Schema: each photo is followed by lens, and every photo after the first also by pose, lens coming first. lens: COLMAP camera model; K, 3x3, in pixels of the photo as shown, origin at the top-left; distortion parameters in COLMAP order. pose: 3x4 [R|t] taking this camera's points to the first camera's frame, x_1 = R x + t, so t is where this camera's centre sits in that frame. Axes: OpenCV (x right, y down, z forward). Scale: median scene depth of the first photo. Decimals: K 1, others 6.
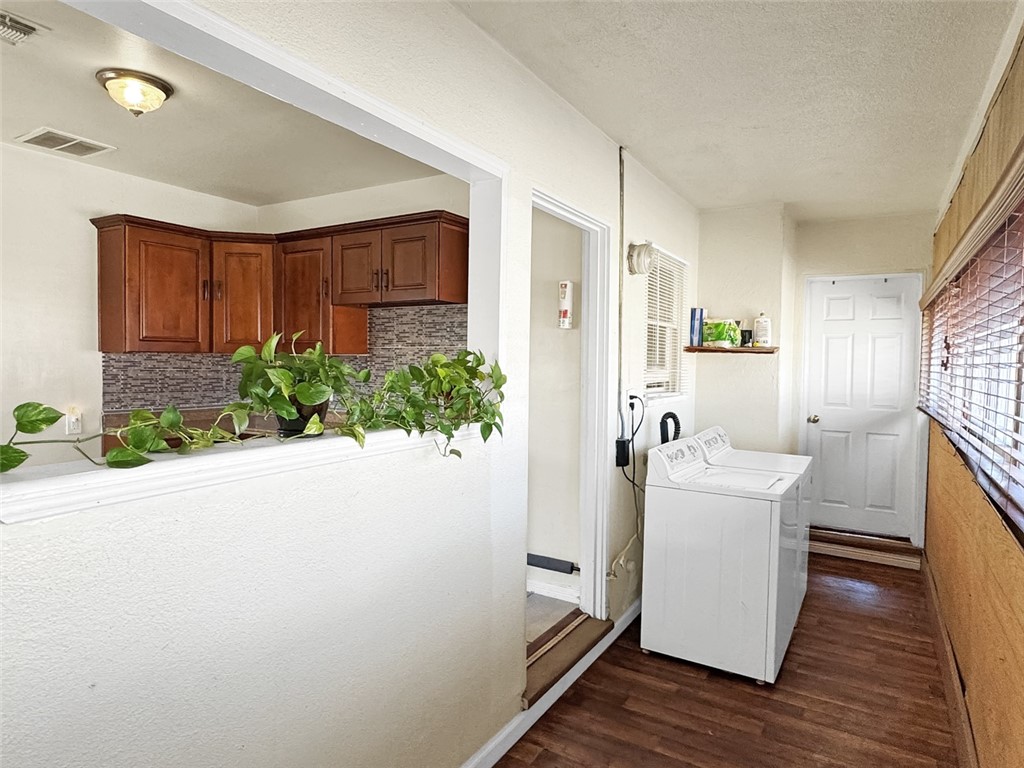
lens RADIAL K [[615.6, 0, 512.0], [0, 615.6, 384.0], [0, 0, 1]] dist [0.000715, 0.000049]
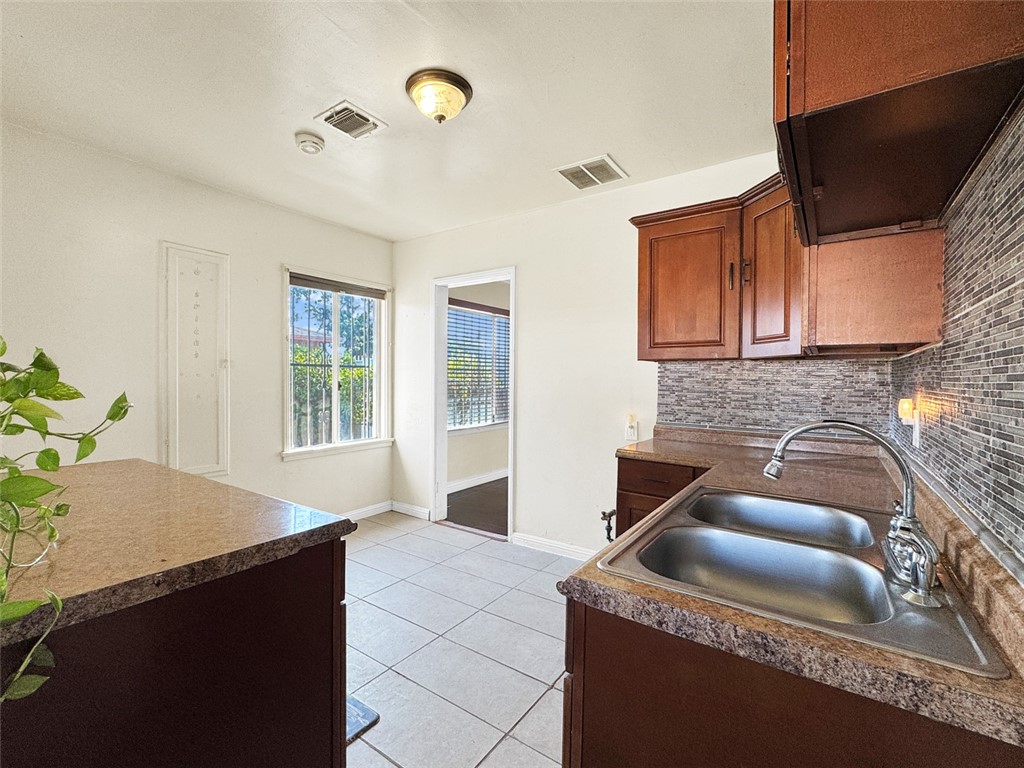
lens RADIAL K [[453.4, 0, 512.0], [0, 453.4, 384.0], [0, 0, 1]] dist [-0.000520, -0.000045]
pose [[-0.068361, -0.002596, -0.997657, 0.080847], [-0.049056, 0.998796, 0.000762, -0.006219], [0.996454, 0.048993, -0.068406, 0.794089]]
